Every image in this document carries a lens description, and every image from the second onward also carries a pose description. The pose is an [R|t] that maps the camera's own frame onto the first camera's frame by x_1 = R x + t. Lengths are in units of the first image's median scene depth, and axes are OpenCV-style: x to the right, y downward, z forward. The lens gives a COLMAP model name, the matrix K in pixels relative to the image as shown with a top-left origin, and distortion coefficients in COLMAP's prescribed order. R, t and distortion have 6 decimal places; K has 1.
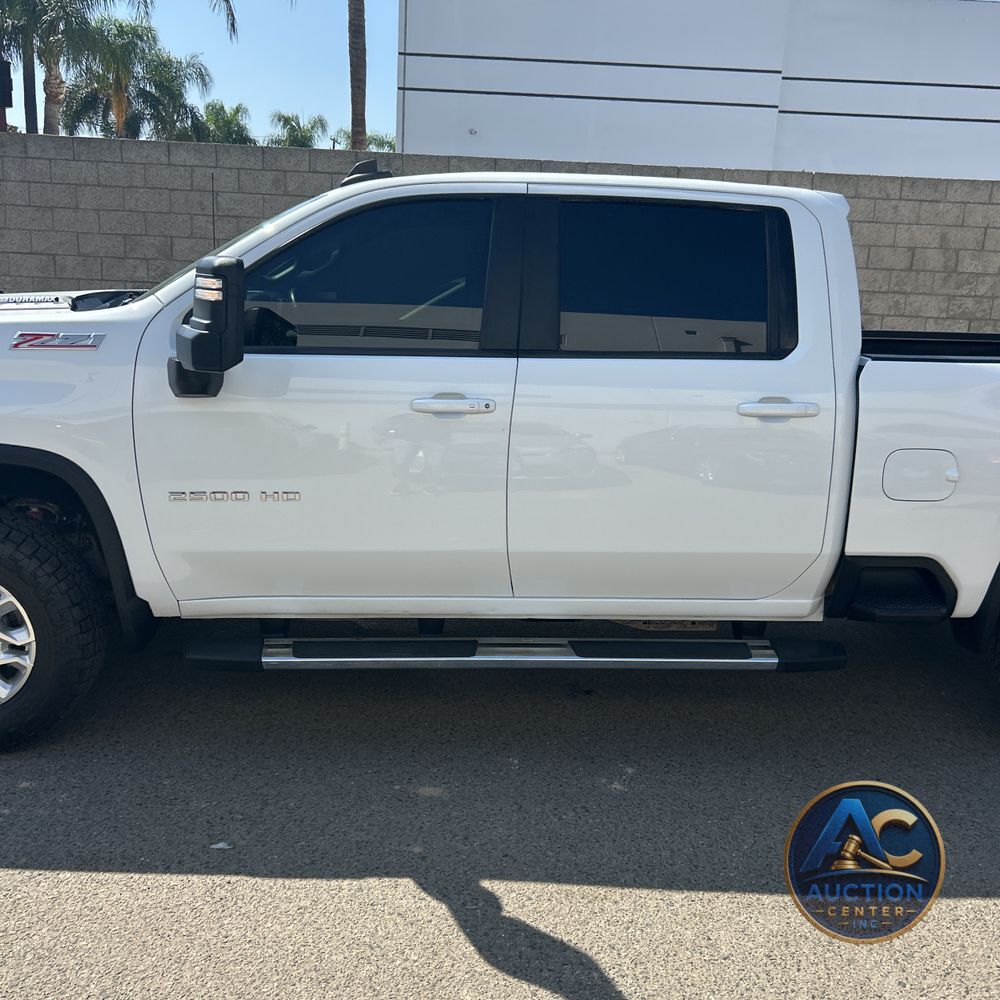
lens RADIAL K [[1021.5, 0, 492.9], [0, 1021.5, 487.3], [0, 0, 1]] dist [0.013874, 0.000000]
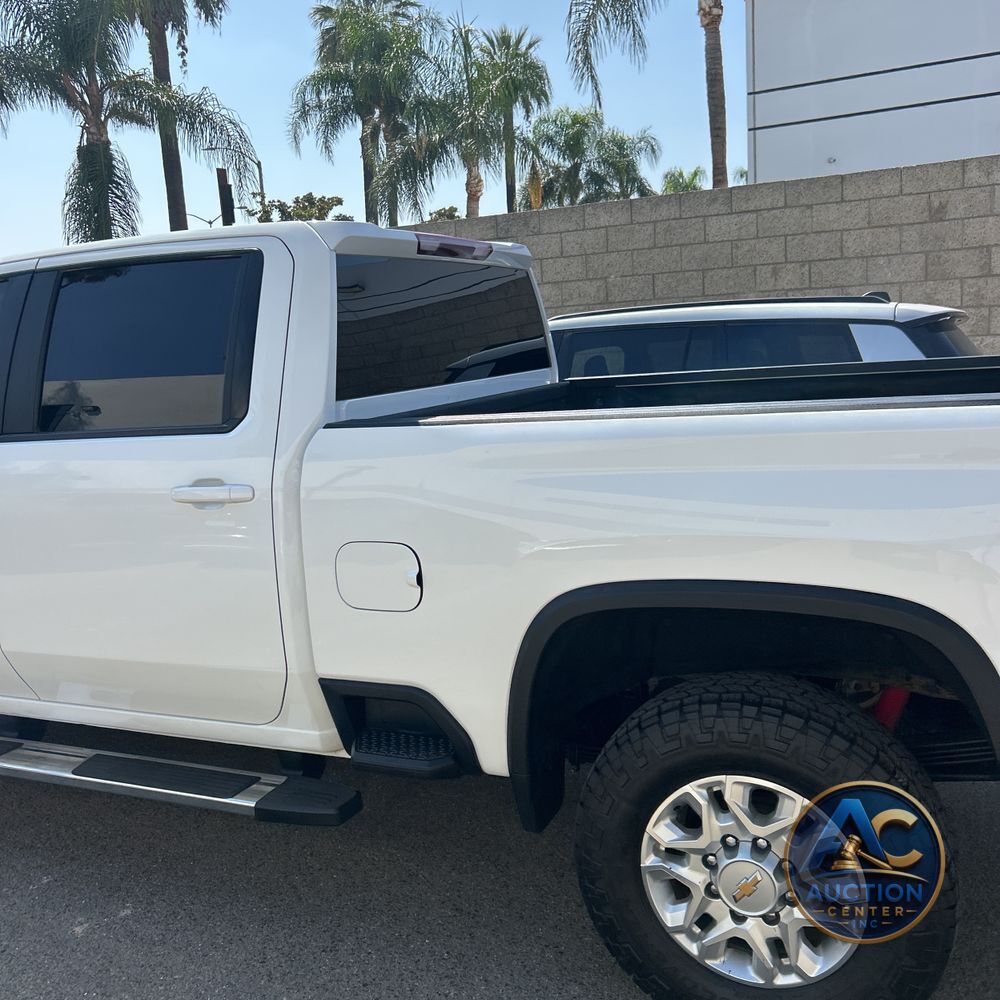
lens RADIAL K [[1021.5, 0, 482.5], [0, 1021.5, 483.3], [0, 0, 1]] dist [0.013874, 0.000000]
pose [[0.875382, -0.024911, -0.482789, 0.815676], [-0.002831, 0.998390, -0.056649, -0.036507], [0.483423, 0.050956, 0.873902, 0.367666]]
